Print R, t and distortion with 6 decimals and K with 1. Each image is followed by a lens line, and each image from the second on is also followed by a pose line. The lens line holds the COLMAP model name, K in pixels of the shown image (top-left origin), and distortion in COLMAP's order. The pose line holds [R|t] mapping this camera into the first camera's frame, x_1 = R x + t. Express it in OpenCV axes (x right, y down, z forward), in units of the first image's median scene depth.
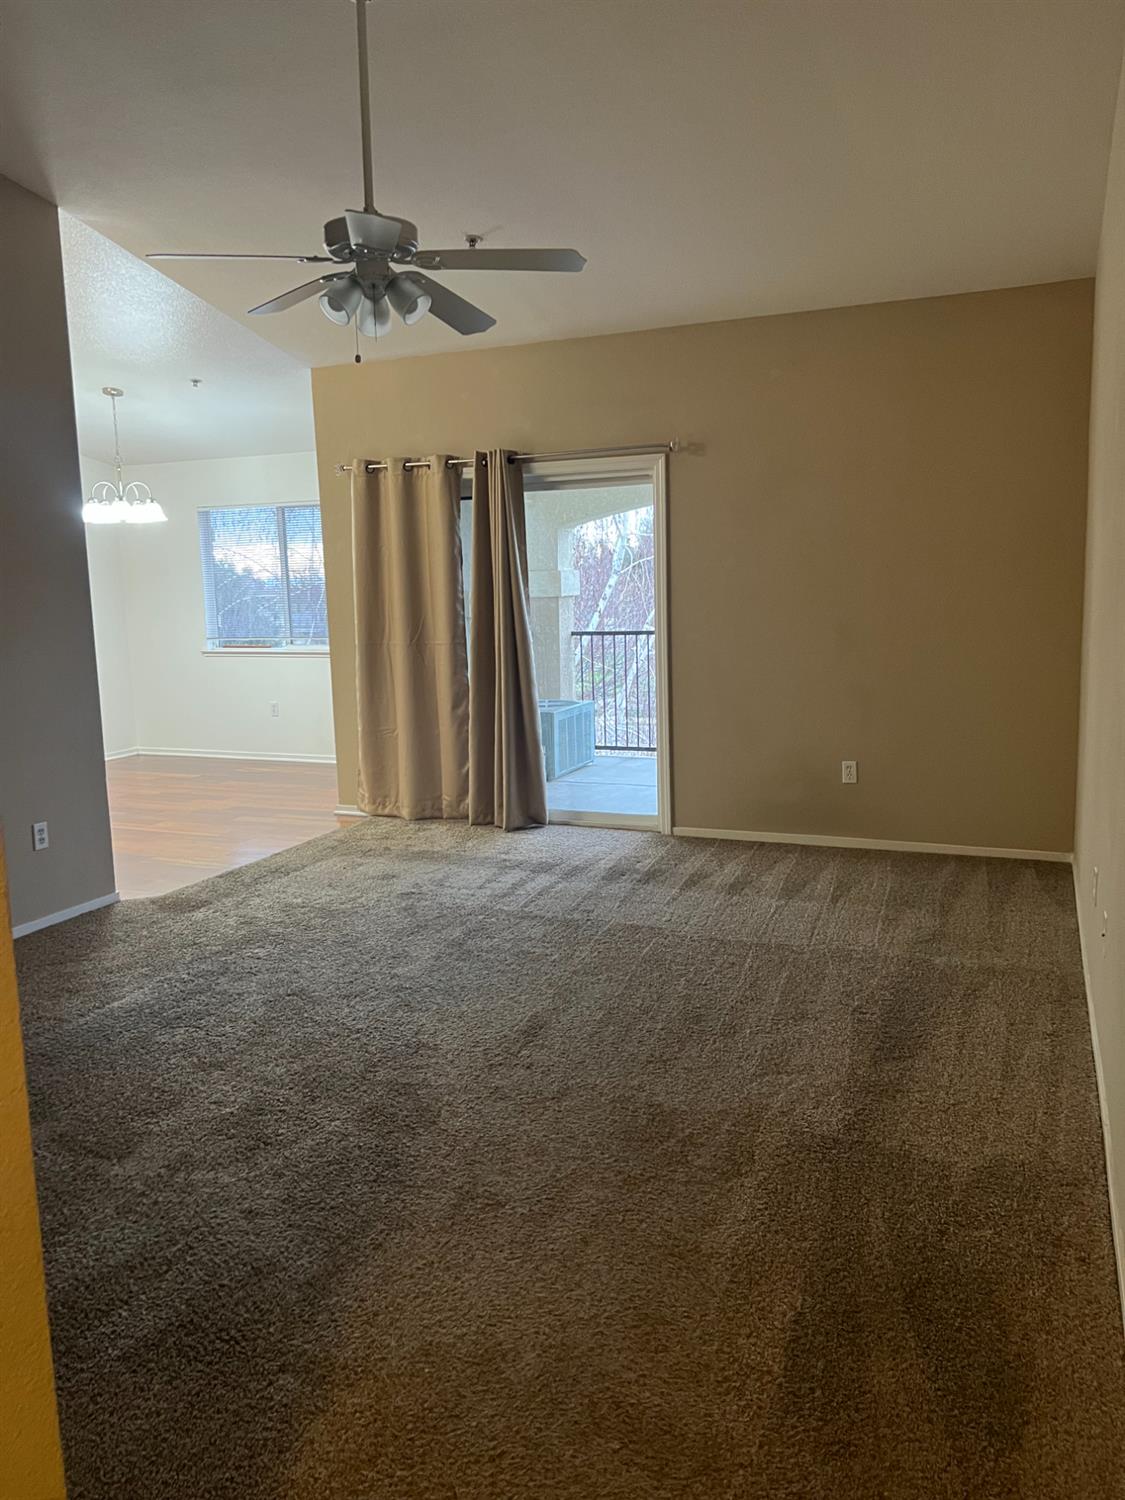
lens RADIAL K [[1123.7, 0, 558.4], [0, 1123.7, 750.2], [0, 0, 1]] dist [0.034601, -0.040804]
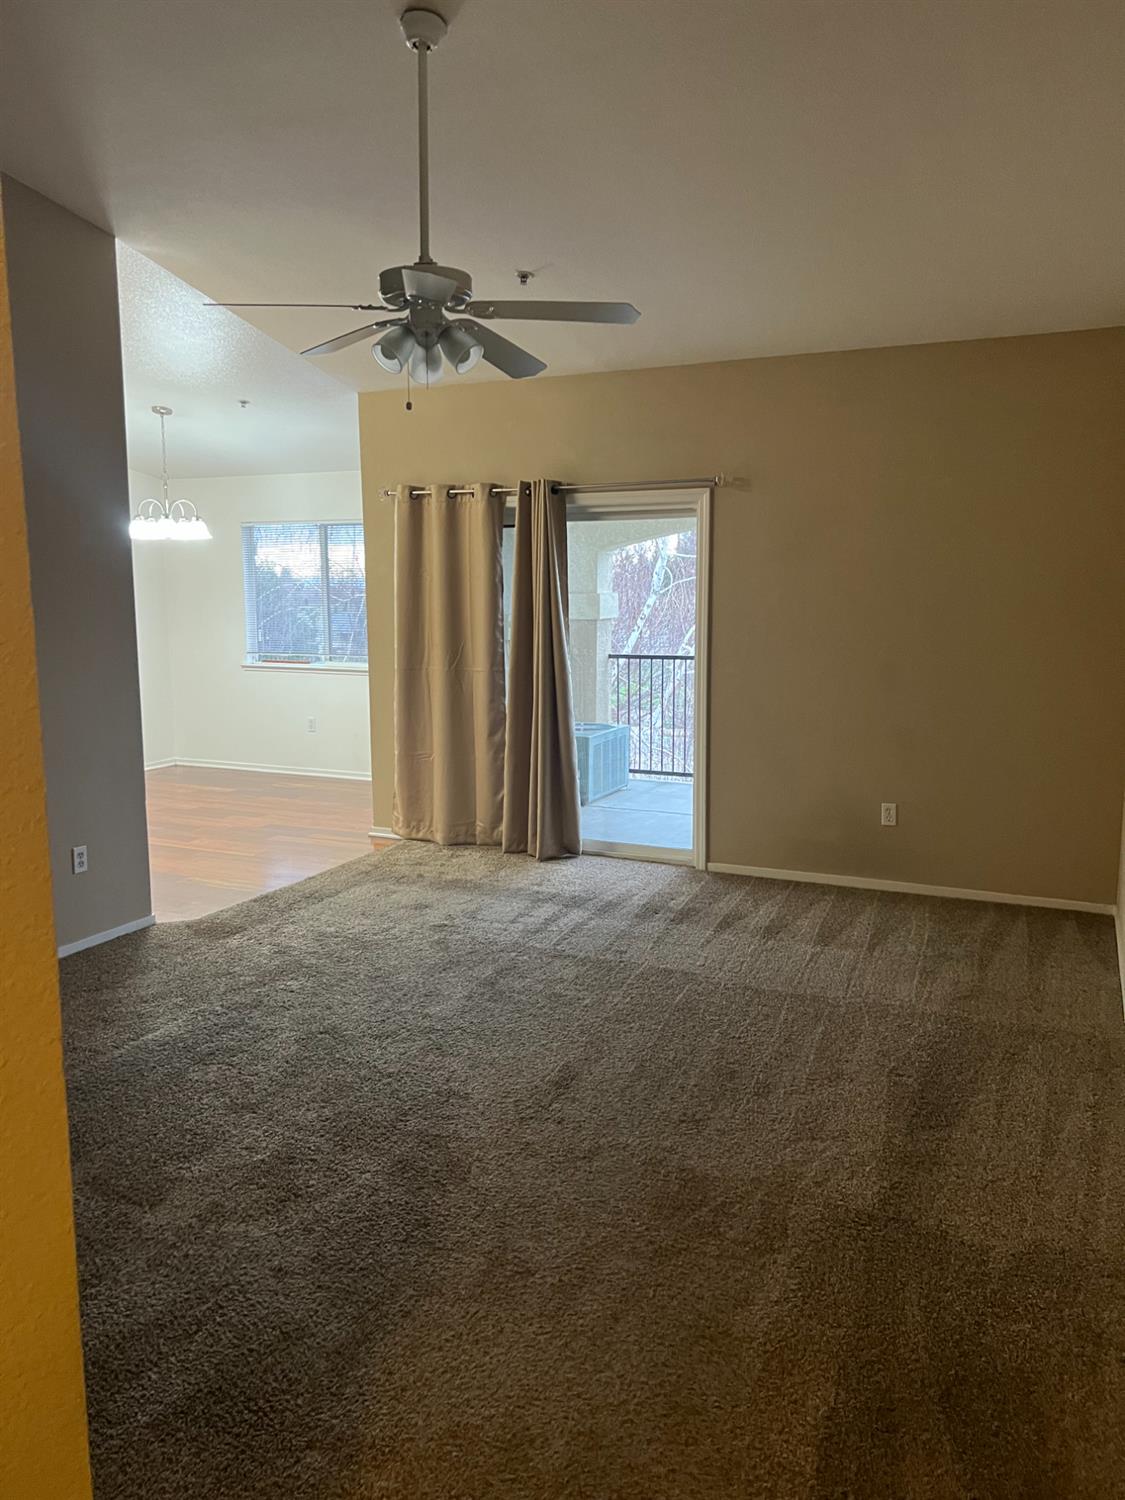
lens RADIAL K [[1123.7, 0, 558.4], [0, 1123.7, 753.1], [0, 0, 1]] dist [0.034601, -0.040804]
pose [[0.999229, 0.027847, -0.027671, -0.008087], [-0.027913, 0.999608, -0.001995, -0.037110], [0.027605, 0.002766, 0.999615, 0.004293]]
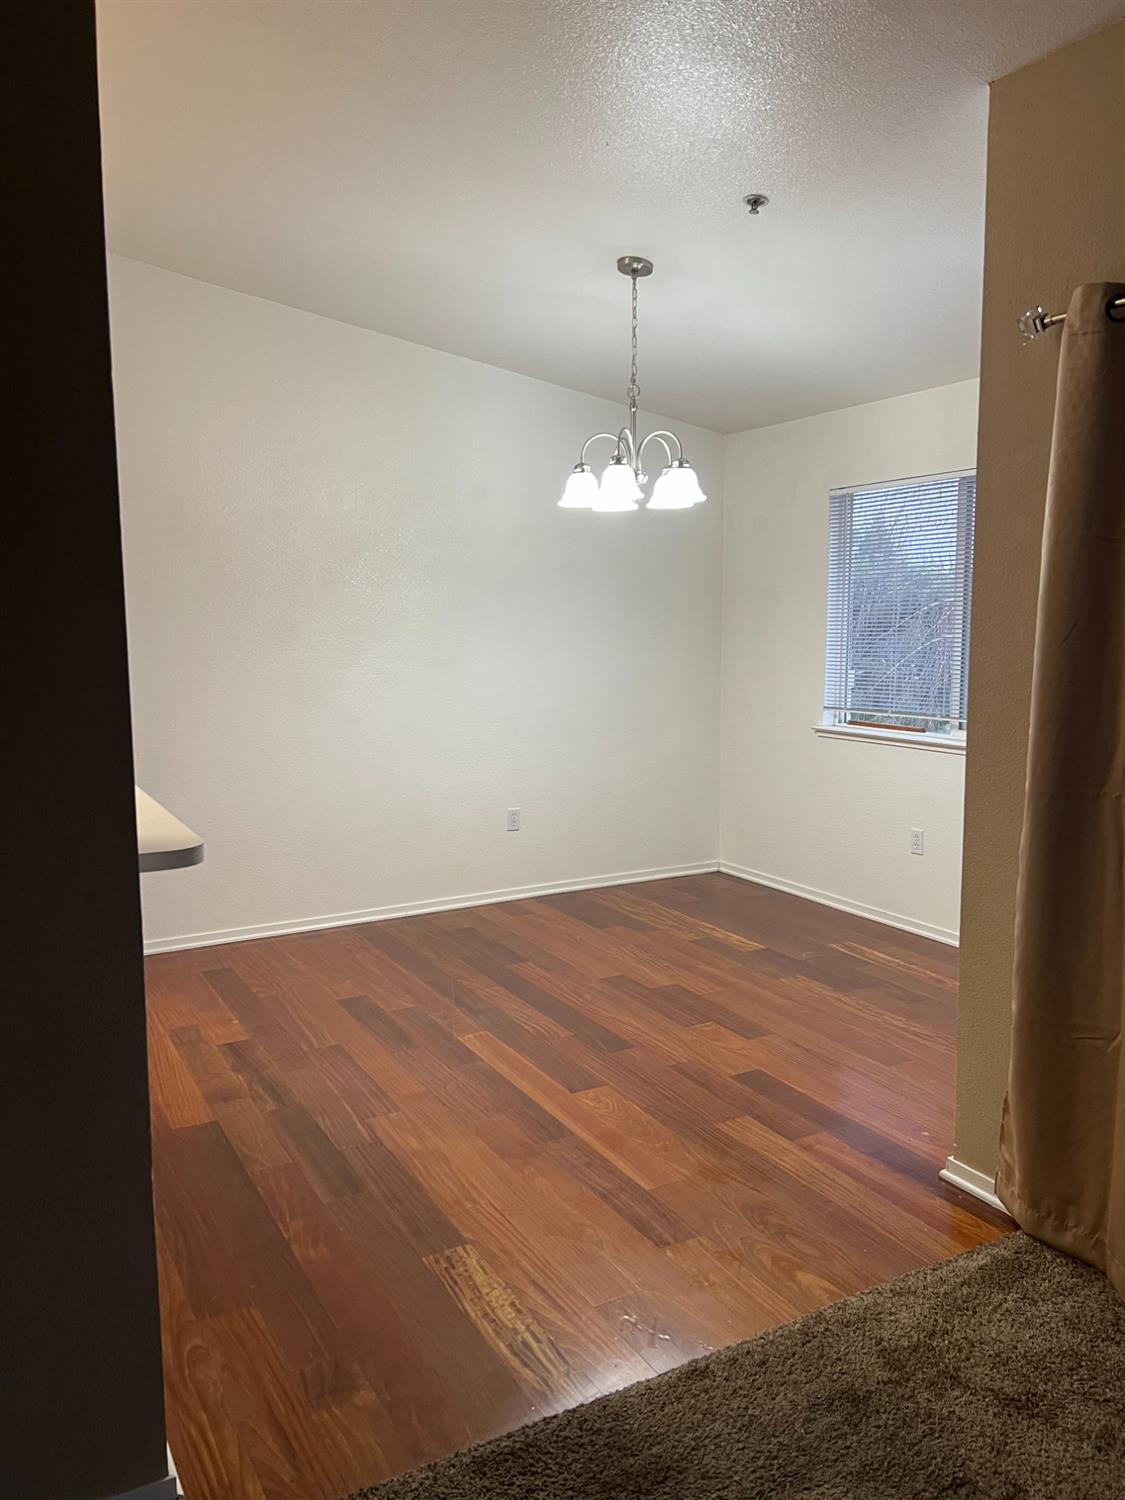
lens RADIAL K [[1123.7, 0, 562.6], [0, 1123.7, 758.6], [0, 0, 1]] dist [0.034601, -0.040804]
pose [[0.789580, 0.095164, -0.606224, -0.132633], [-0.106251, 0.994182, 0.017676, -0.168354], [0.604379, 0.050455, 0.795098, 1.082133]]
